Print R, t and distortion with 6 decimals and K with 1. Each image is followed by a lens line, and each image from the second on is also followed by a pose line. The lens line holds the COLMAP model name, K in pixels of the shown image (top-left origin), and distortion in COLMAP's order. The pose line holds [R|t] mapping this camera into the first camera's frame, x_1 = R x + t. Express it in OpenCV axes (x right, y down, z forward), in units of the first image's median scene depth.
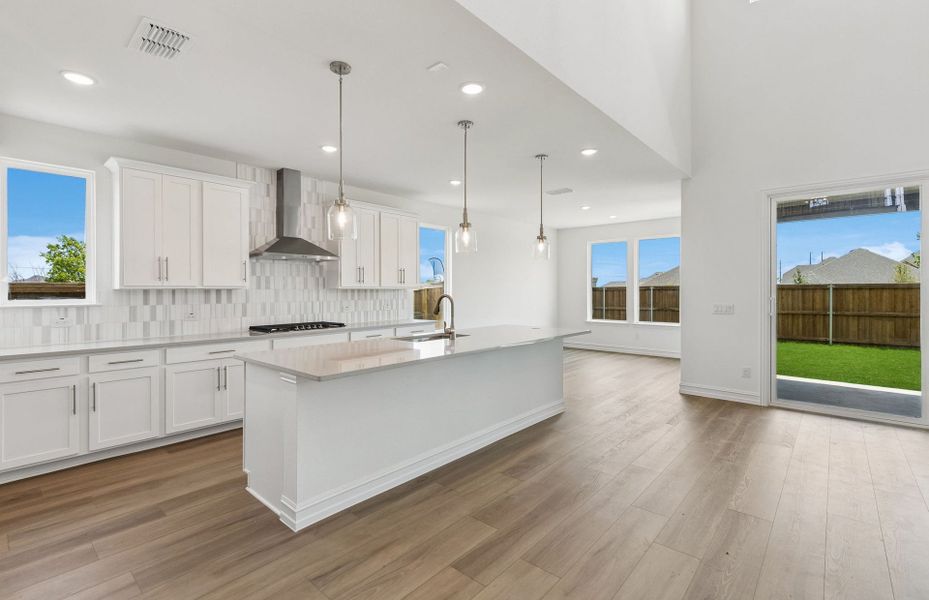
lens RADIAL K [[419.1, 0, 459.9], [0, 419.1, 295.9], [0, 0, 1]] dist [-0.001215, 0.000013]
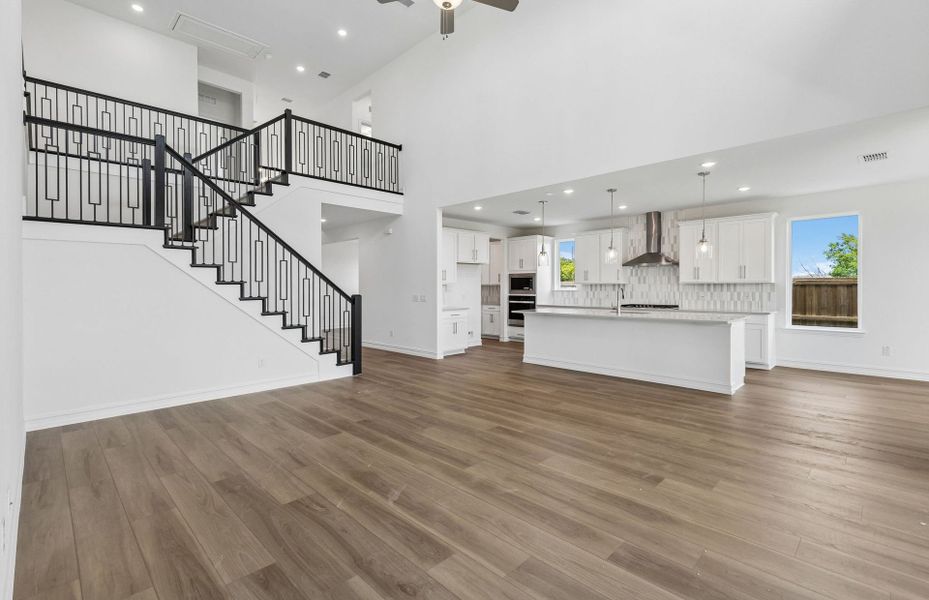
lens RADIAL K [[419.1, 0, 465.5], [0, 419.1, 291.5], [0, 0, 1]] dist [-0.001215, 0.000013]
pose [[-0.042463, 0.017961, -0.998937, 1.209435], [-0.010686, 0.999773, 0.018430, -0.007767], [0.999041, 0.011458, -0.042261, 0.301321]]
